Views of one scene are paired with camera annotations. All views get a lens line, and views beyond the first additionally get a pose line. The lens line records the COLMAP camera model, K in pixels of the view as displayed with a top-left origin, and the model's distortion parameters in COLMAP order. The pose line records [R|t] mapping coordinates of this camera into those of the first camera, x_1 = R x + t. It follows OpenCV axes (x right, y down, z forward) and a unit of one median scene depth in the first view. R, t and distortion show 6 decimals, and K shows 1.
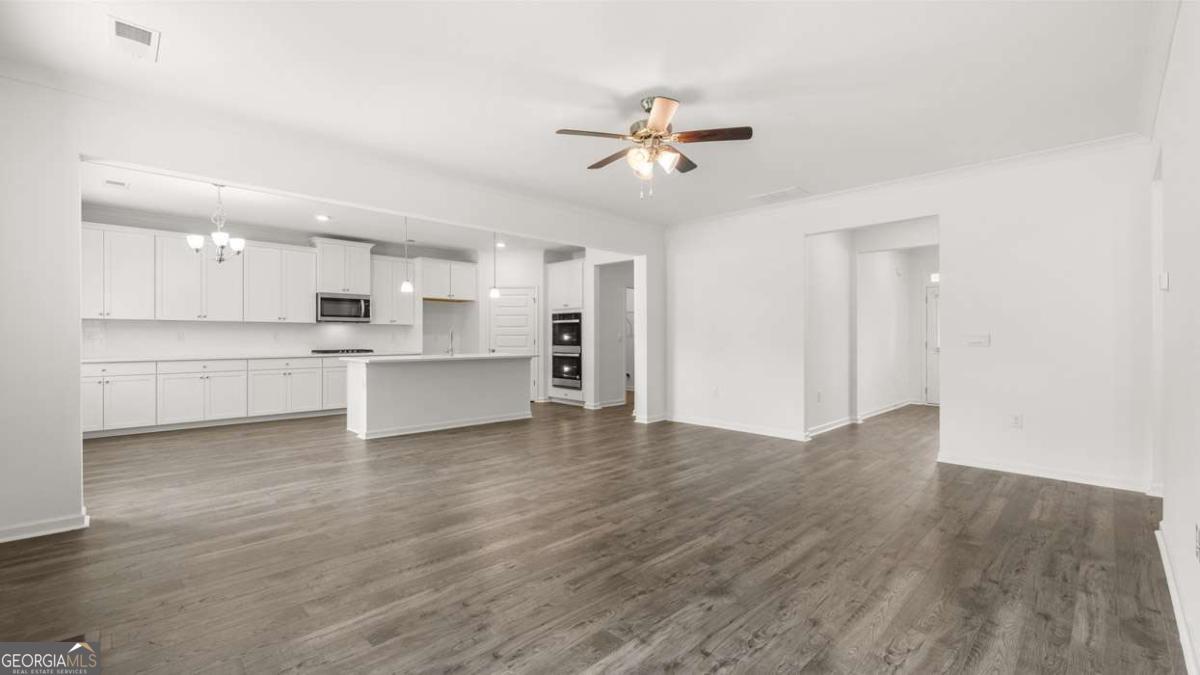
lens RADIAL K [[498.3, 0, 599.9], [0, 498.3, 340.6], [0, 0, 1]] dist [0.001739, -0.000565]
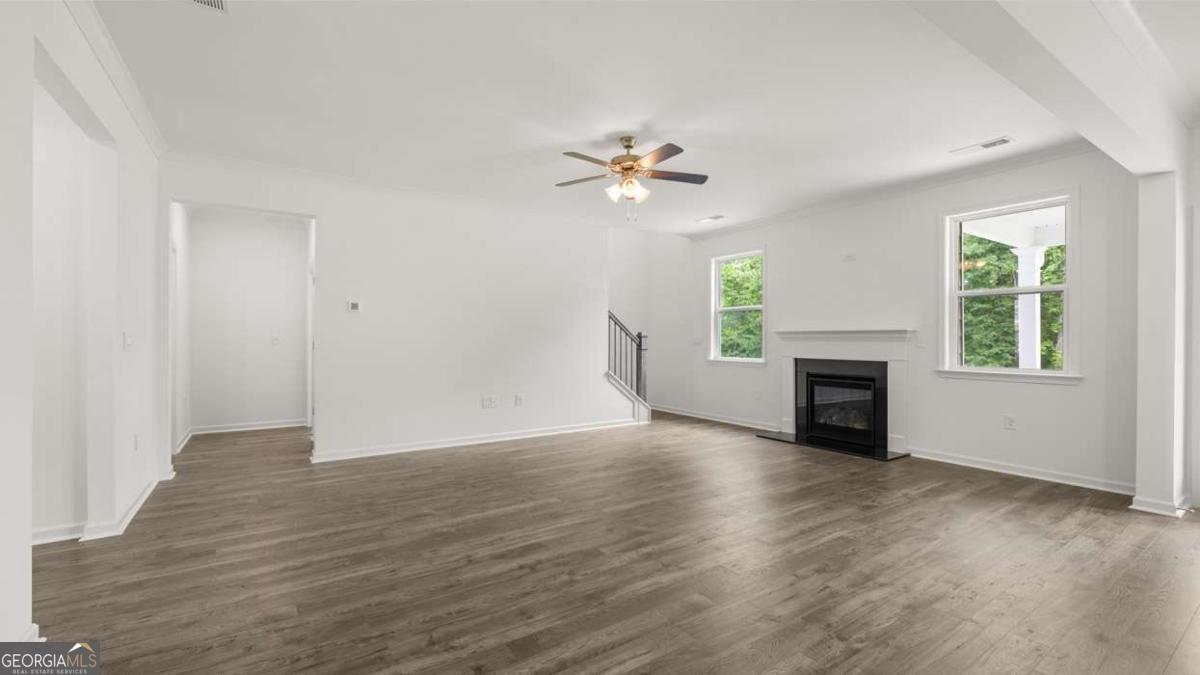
lens RADIAL K [[498.3, 0, 596.4], [0, 498.3, 336.4], [0, 0, 1]] dist [0.001739, -0.000565]
pose [[-0.982271, -0.003678, 0.187429, -0.045523], [-0.003461, 0.999993, 0.001486, -0.014163], [-0.187433, 0.000811, -0.982277, 2.175509]]
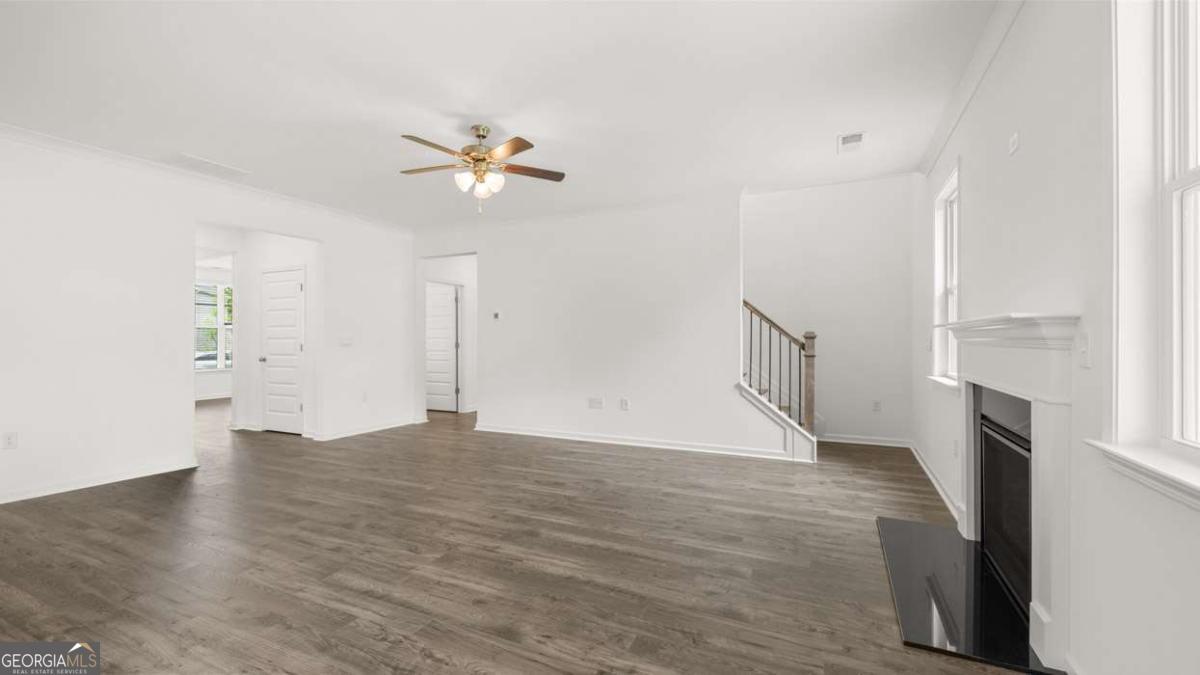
lens RADIAL K [[498.3, 0, 600.6], [0, 498.3, 337.3], [0, 0, 1]] dist [0.001739, -0.000565]
pose [[-0.343136, 0.001027, 0.939285, -1.028048], [0.004047, 0.999992, 0.000385, -0.013946], [-0.939277, 0.003933, -0.343138, 1.130422]]
